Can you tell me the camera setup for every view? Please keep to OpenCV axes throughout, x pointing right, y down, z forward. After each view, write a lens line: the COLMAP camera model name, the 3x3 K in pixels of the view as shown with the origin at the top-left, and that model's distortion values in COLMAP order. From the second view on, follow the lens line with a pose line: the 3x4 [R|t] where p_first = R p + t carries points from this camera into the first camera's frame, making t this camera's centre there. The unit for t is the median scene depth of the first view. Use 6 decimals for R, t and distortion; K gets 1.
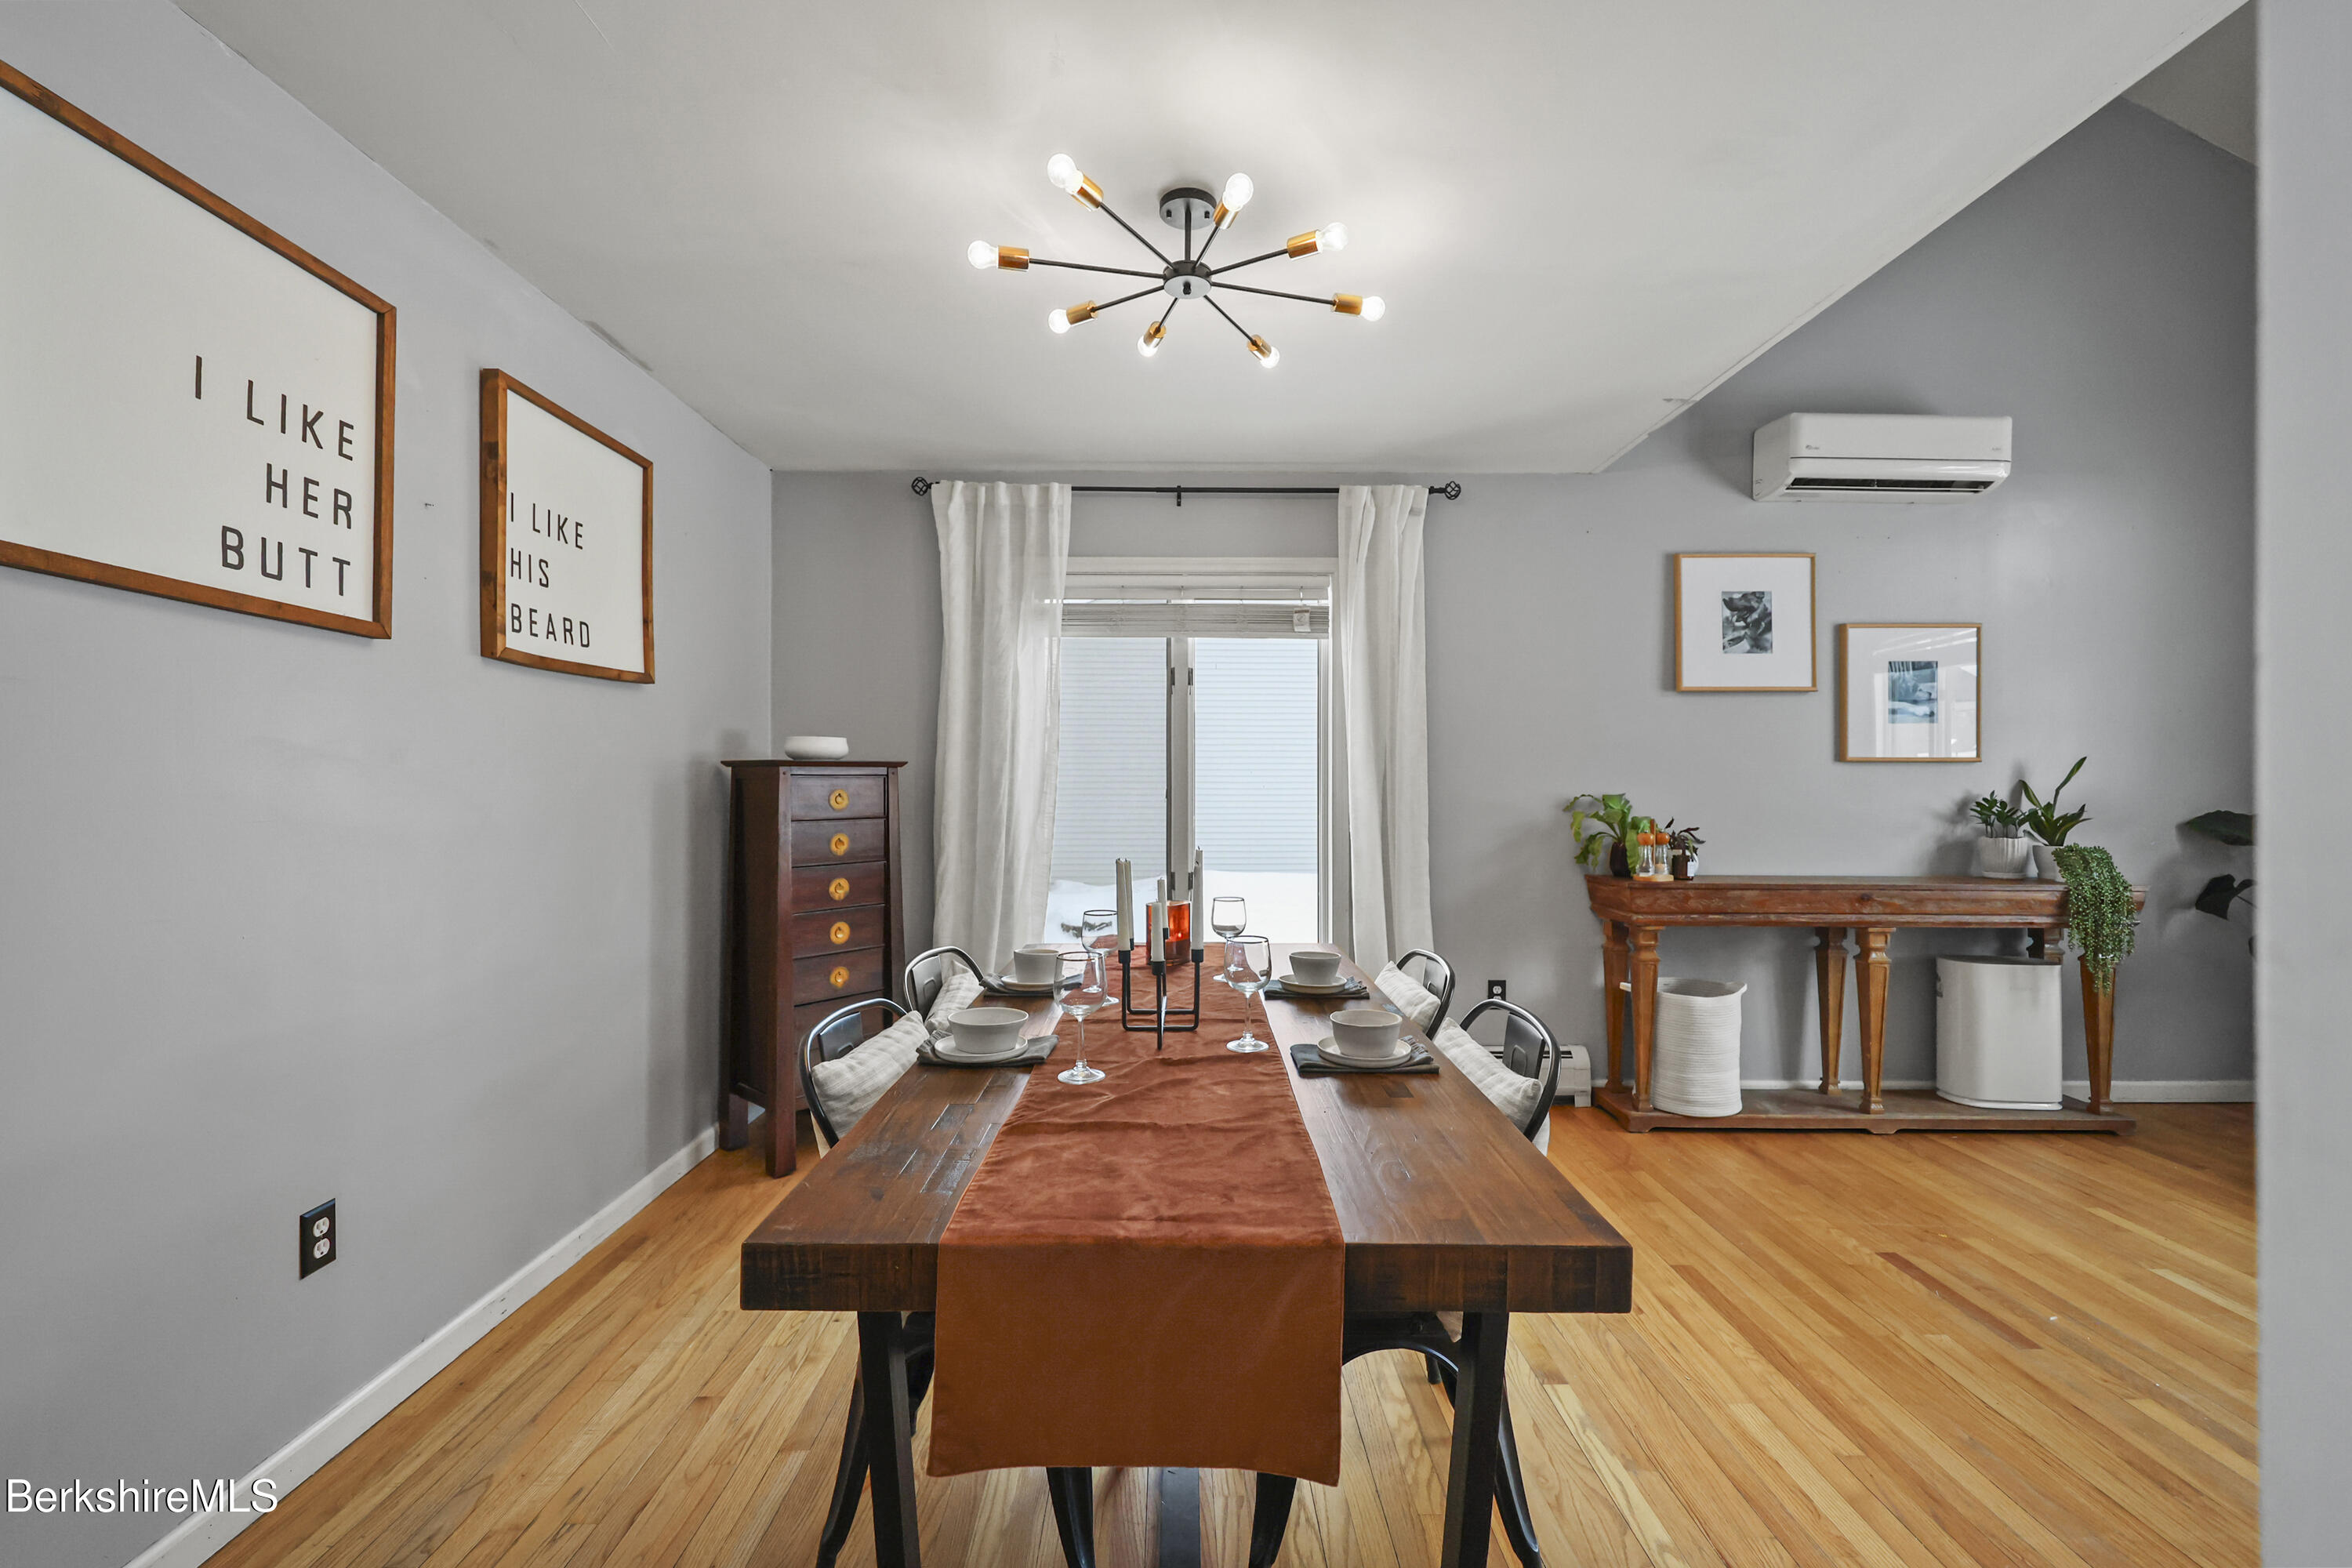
lens RADIAL K [[963.3, 0, 1178.0], [0, 963.3, 777.5], [0, 0, 1]] dist [-0.002535, -0.000313]
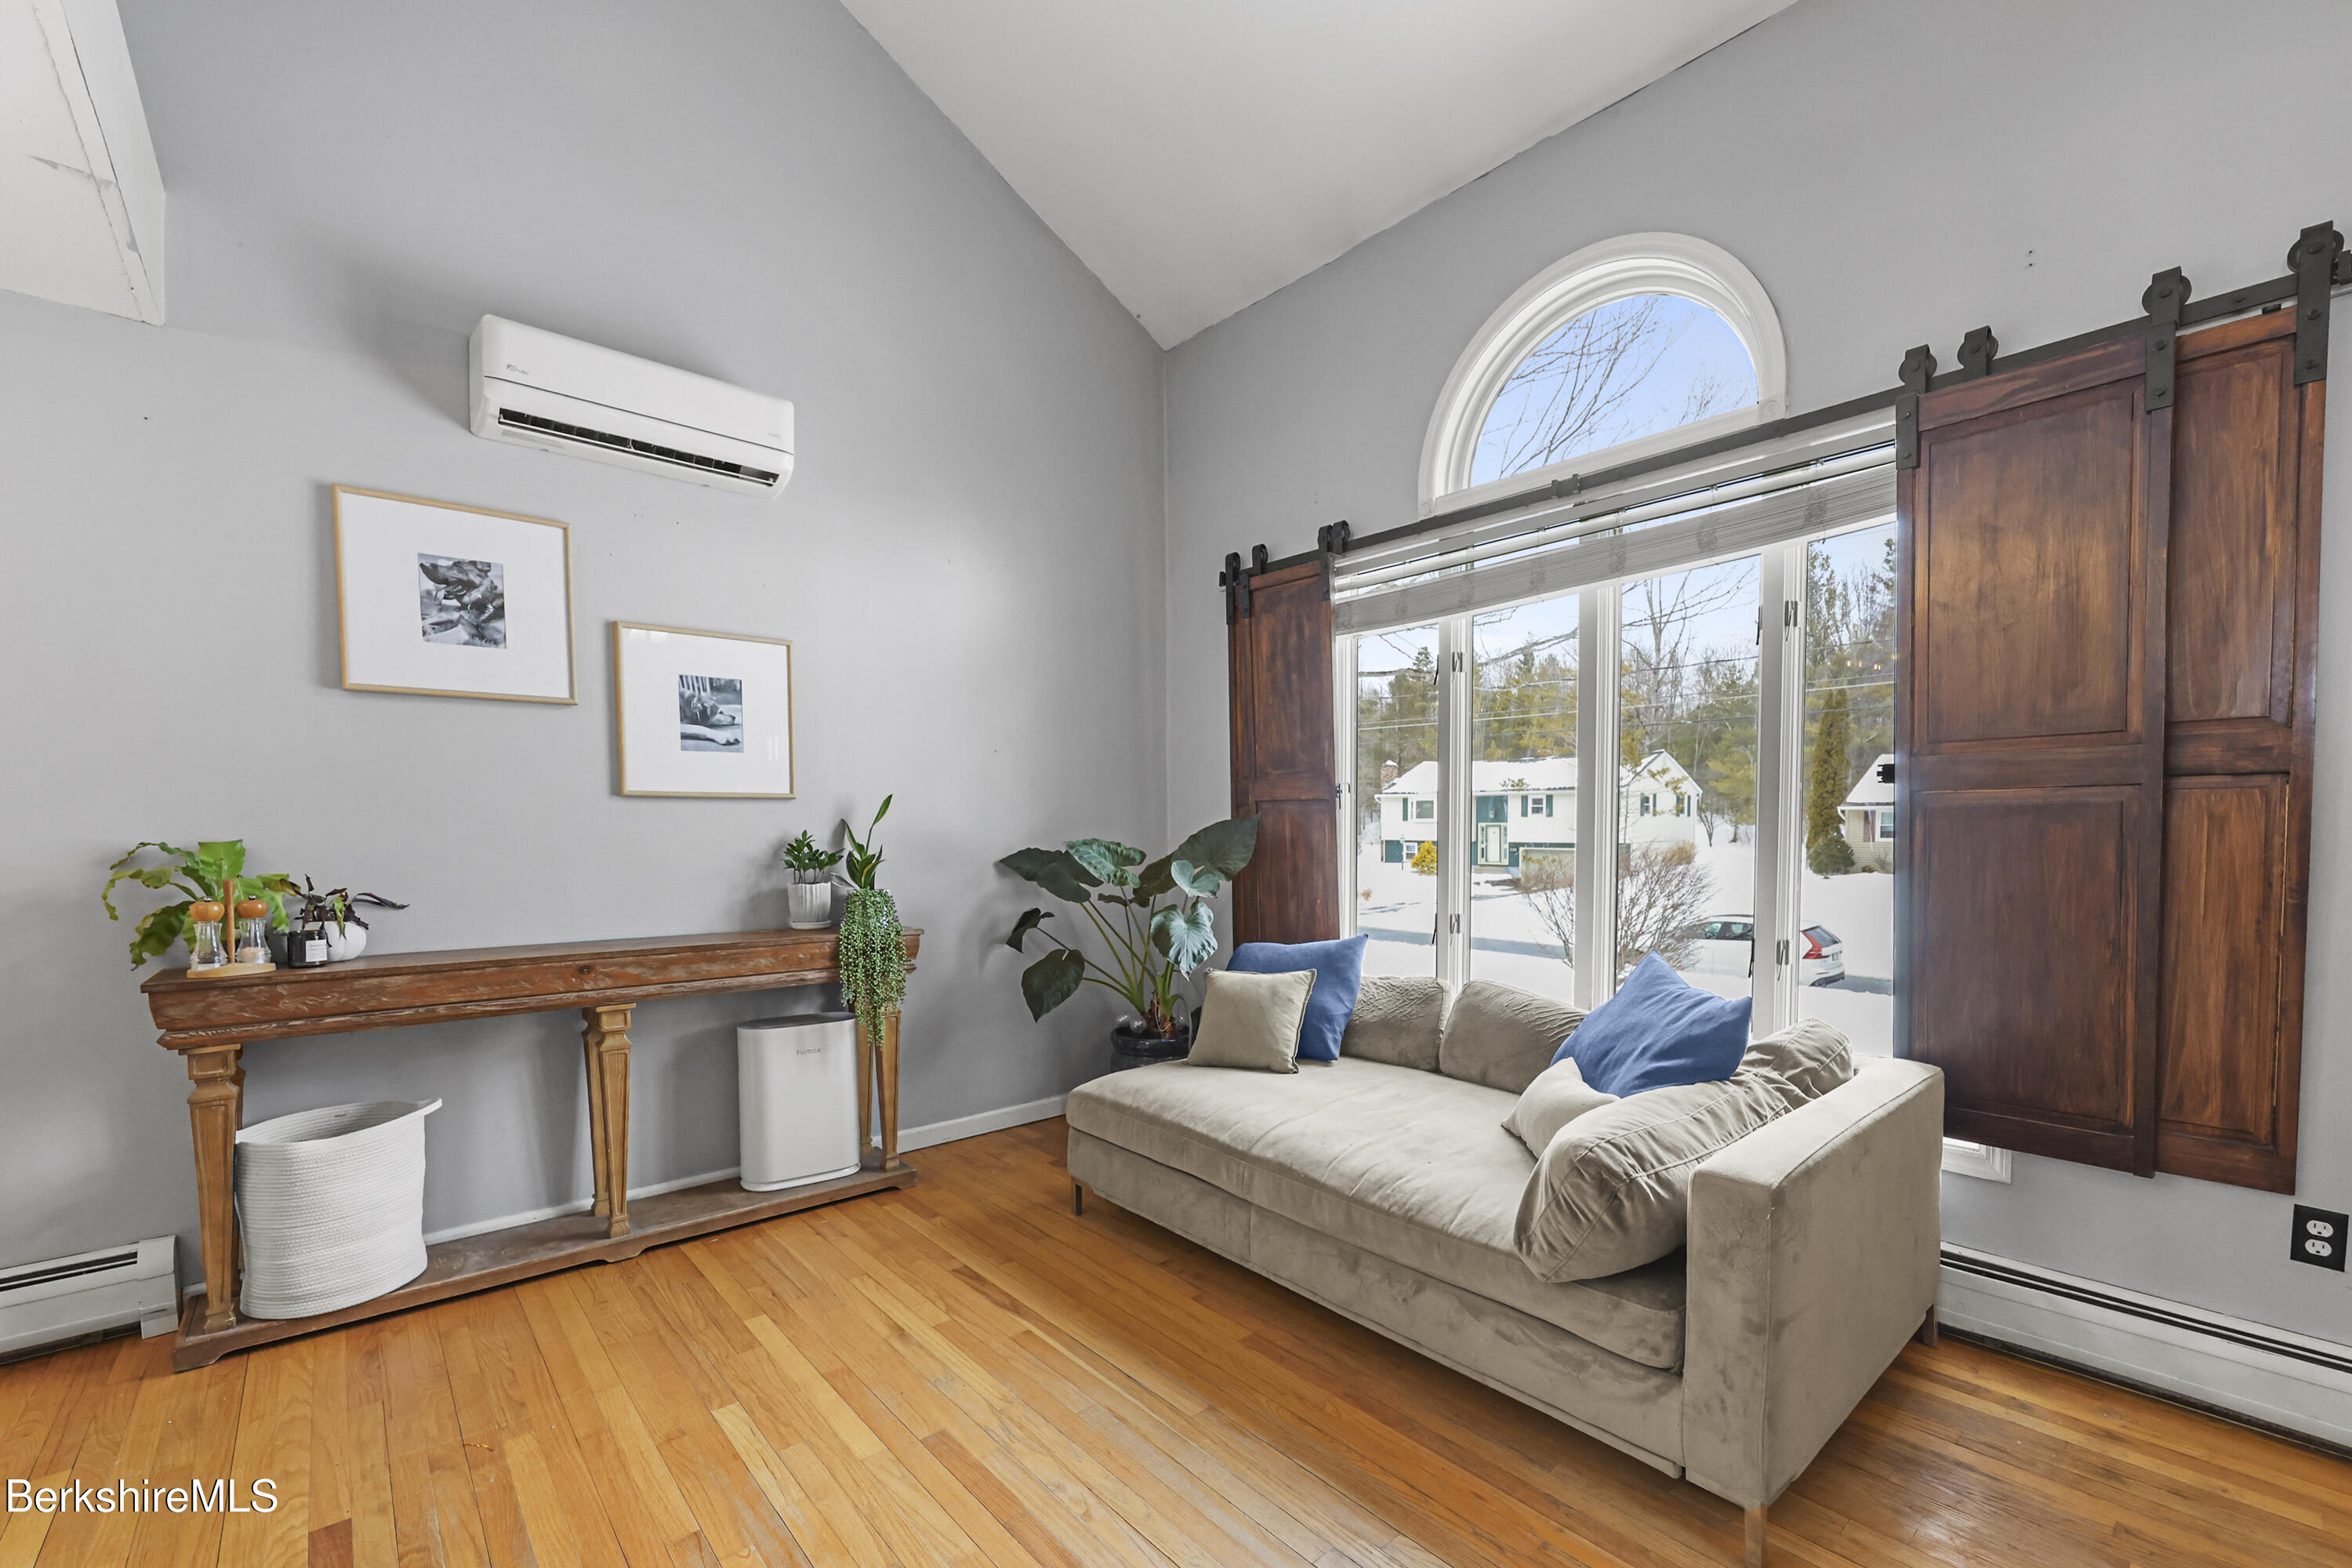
lens RADIAL K [[963.3, 0, 1214.8], [0, 963.3, 861.4], [0, 0, 1]] dist [-0.002535, -0.000313]
pose [[0.750368, -0.028744, 0.660395, 0.538049], [-0.000044, 0.999052, 0.043534, 0.002809], [-0.661021, -0.032696, 0.749655, 0.074874]]
